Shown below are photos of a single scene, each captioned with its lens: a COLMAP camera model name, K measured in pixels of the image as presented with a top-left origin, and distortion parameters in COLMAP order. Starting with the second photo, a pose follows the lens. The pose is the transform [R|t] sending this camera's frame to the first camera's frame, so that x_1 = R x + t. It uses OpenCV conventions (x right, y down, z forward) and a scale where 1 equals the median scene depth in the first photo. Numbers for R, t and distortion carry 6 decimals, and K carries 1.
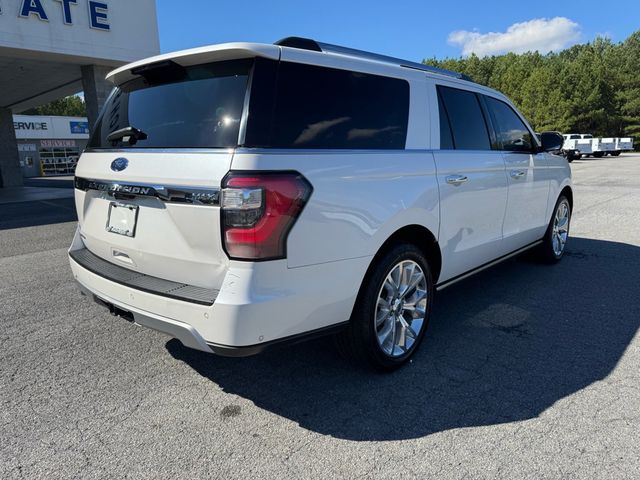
lens RADIAL K [[458.8, 0, 318.5], [0, 458.8, 237.4], [0, 0, 1]] dist [0.012018, -0.028786]
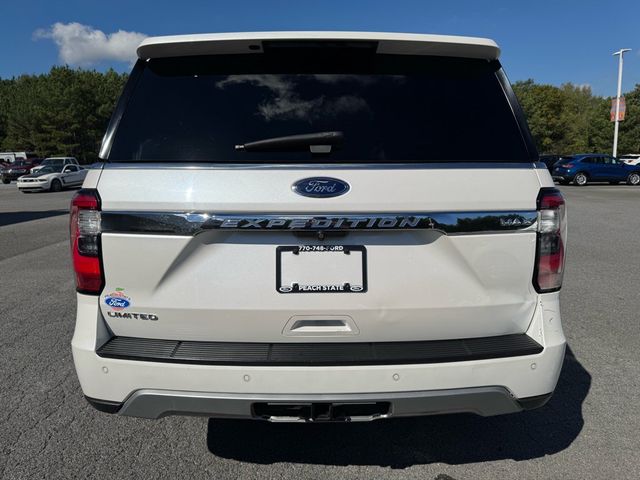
lens RADIAL K [[458.8, 0, 324.5], [0, 458.8, 238.2], [0, 0, 1]] dist [0.012018, -0.028786]
pose [[0.750604, -0.100067, 0.653131, -0.889223], [0.121185, 0.992547, 0.012799, -0.096248], [-0.649544, 0.069543, 0.757137, 0.519634]]
